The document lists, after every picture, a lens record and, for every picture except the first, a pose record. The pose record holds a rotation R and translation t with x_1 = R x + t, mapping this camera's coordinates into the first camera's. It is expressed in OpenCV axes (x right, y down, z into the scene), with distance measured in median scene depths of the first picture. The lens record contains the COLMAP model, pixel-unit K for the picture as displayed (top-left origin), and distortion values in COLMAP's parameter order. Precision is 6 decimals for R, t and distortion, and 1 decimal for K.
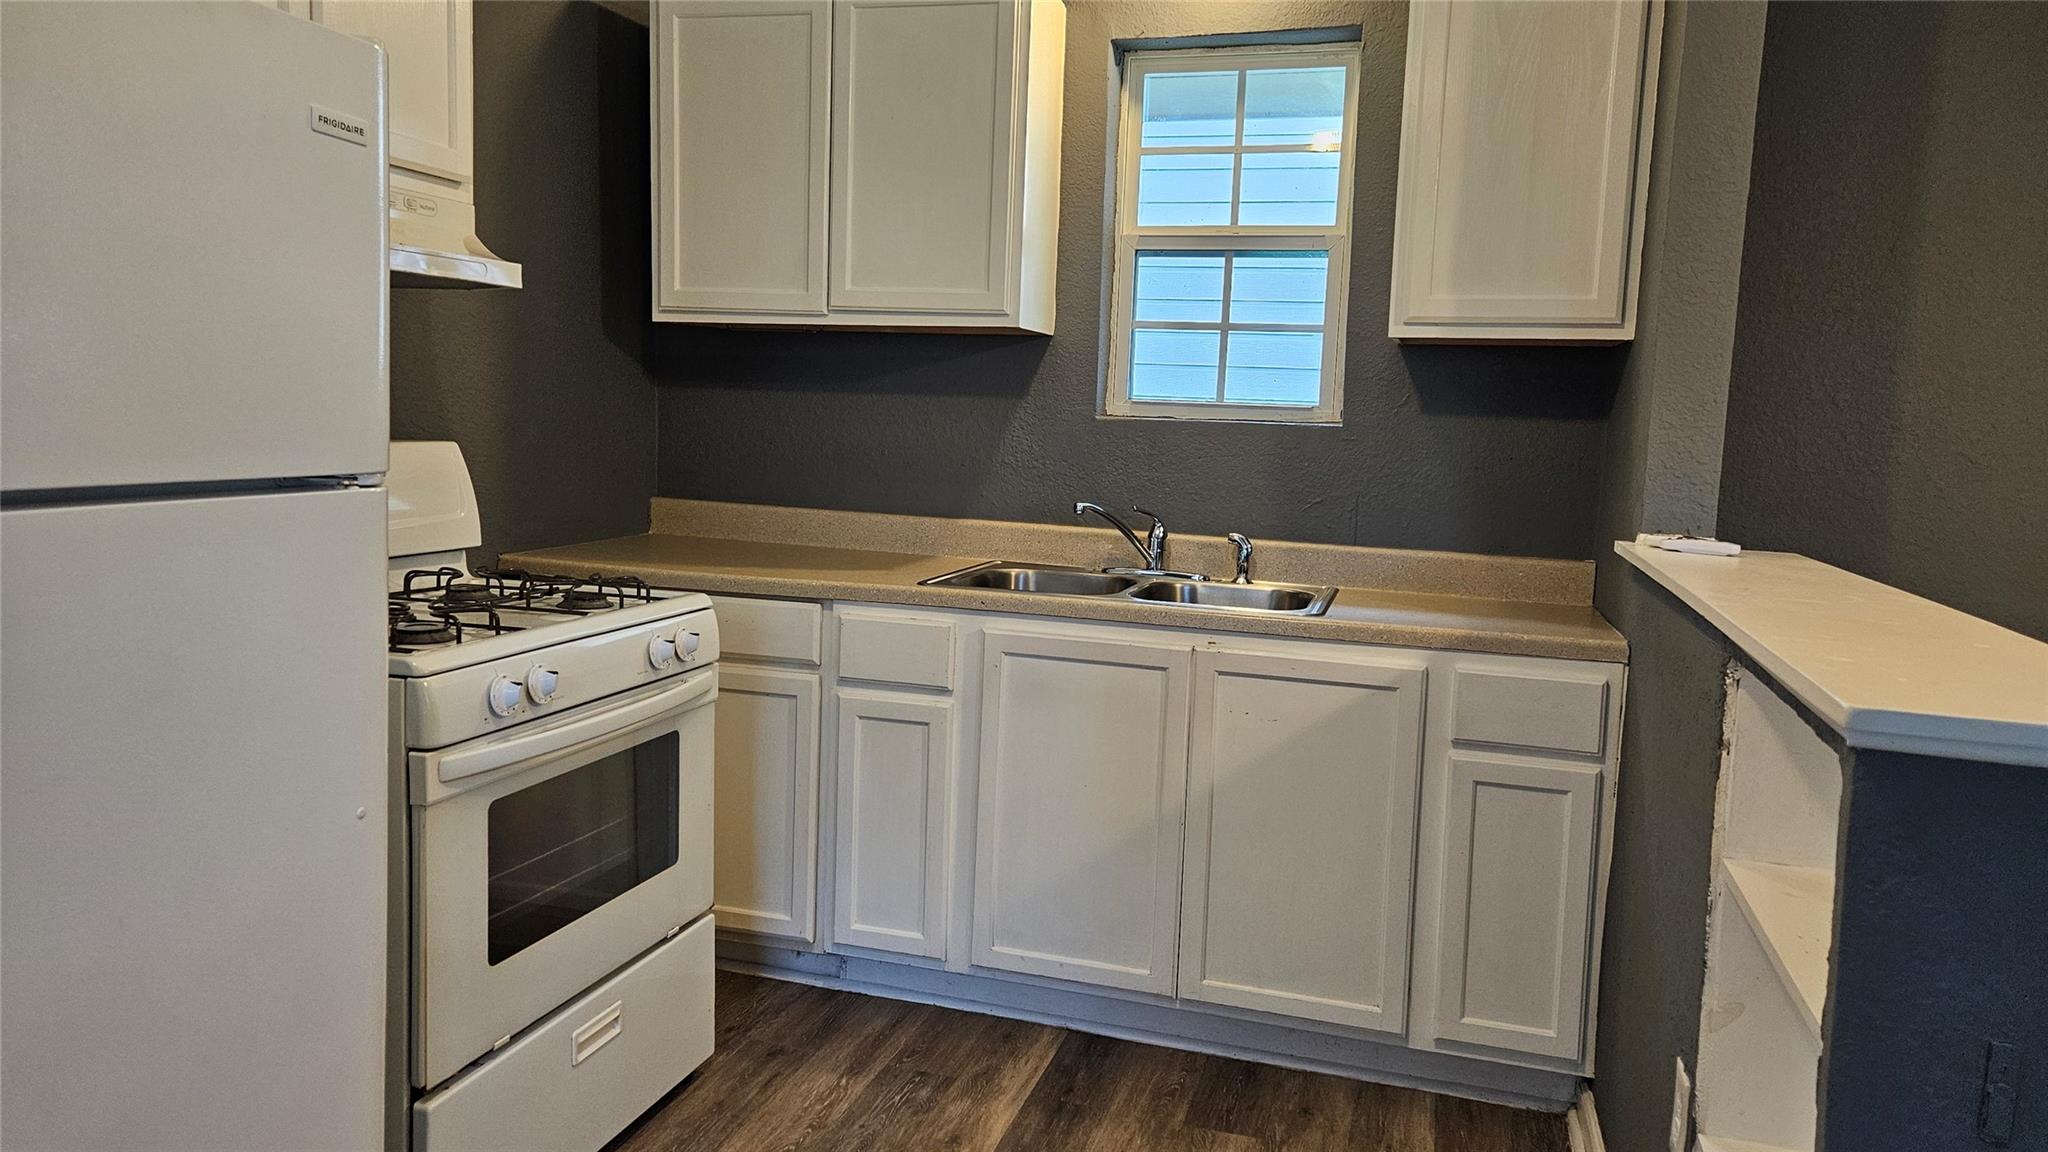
lens RADIAL K [[1346.8, 0, 1036.4], [0, 1346.8, 544.2], [0, 0, 1]] dist [0.018405, -0.003654]
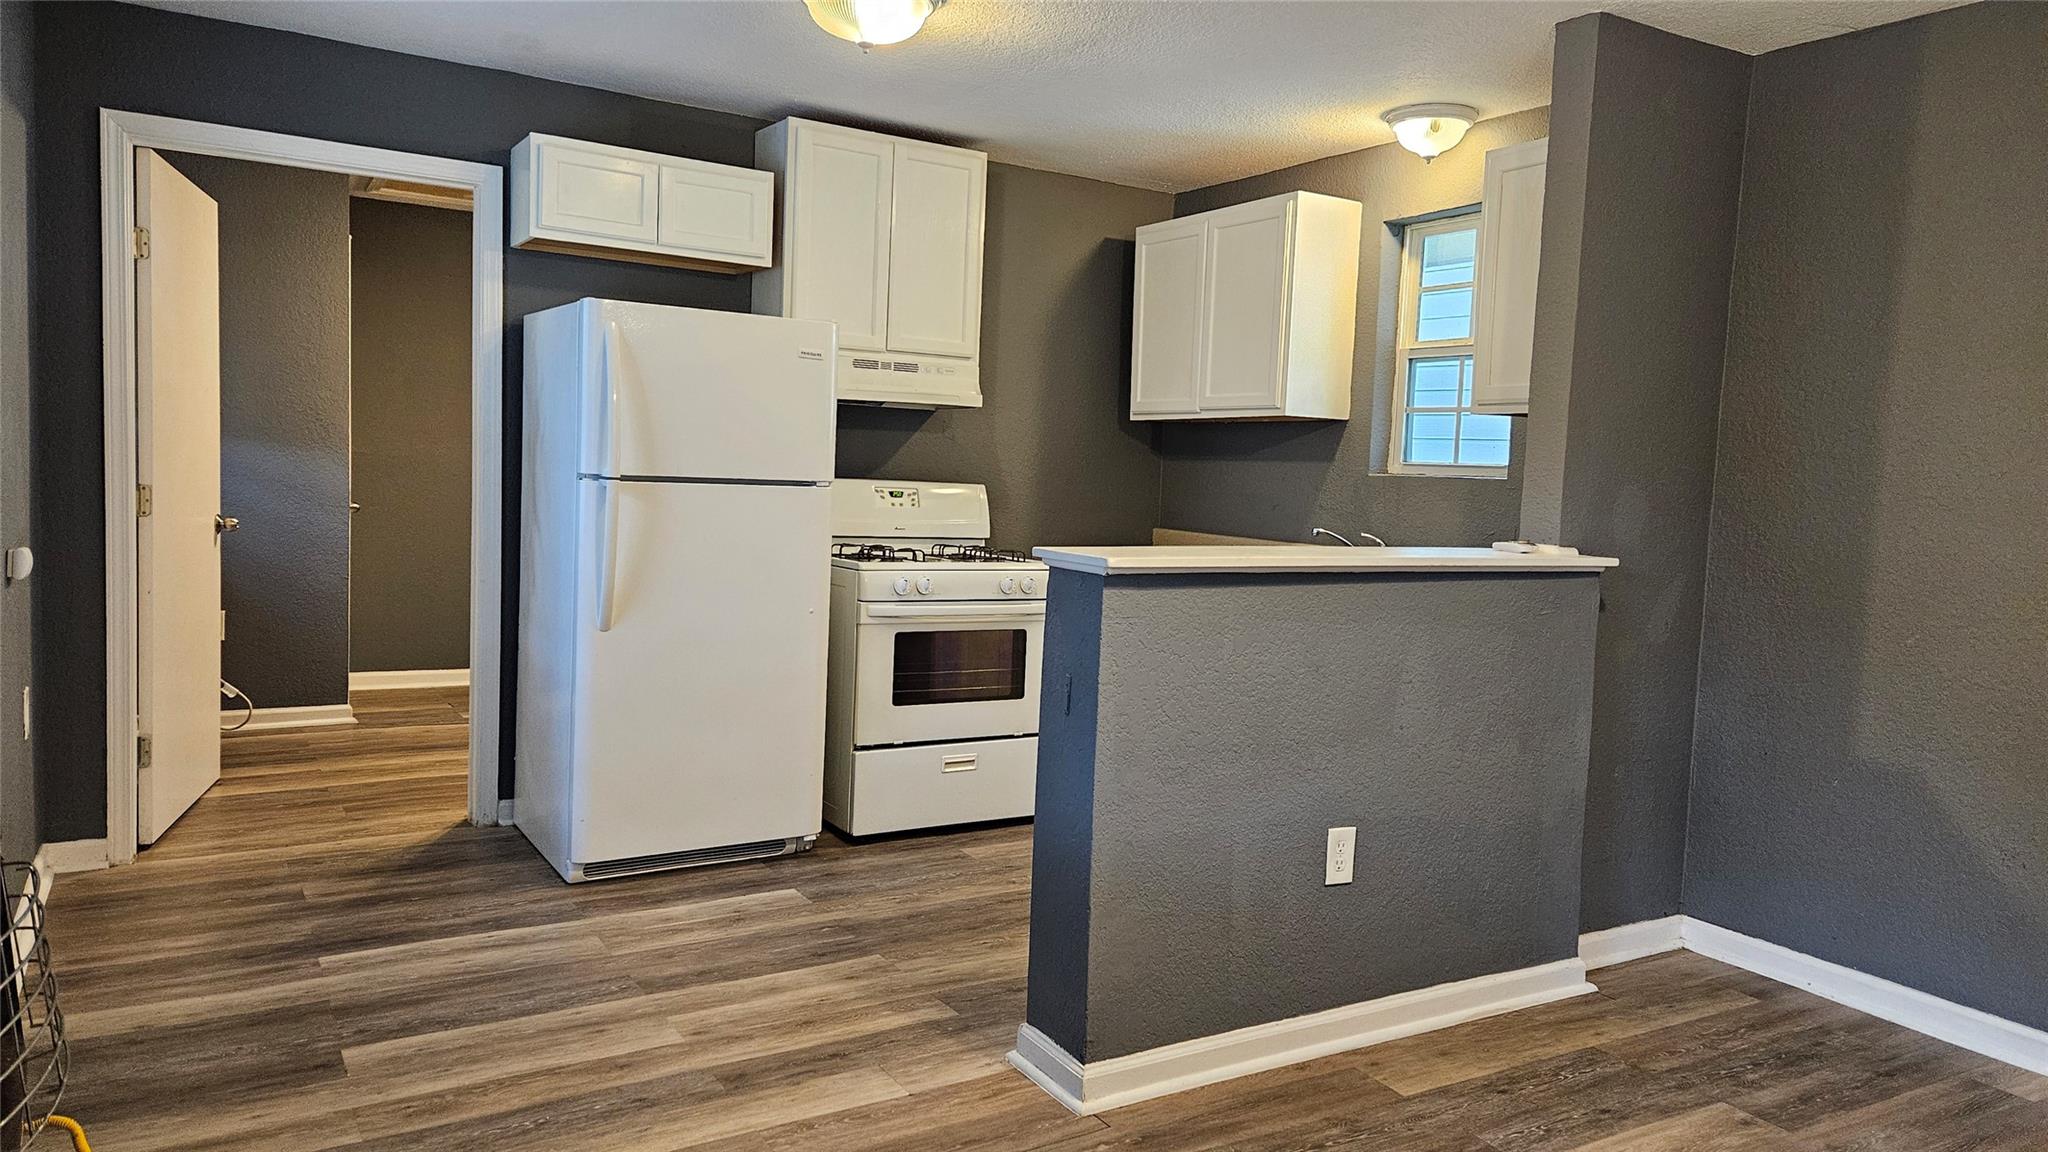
lens RADIAL K [[1346.8, 0, 1036.4], [0, 1346.8, 544.2], [0, 0, 1]] dist [0.018405, -0.003654]
pose [[0.733863, 0.028492, -0.678700, 0.789147], [-0.079262, 0.995887, -0.043896, 0.074756], [0.674657, 0.086009, 0.733103, -0.313932]]
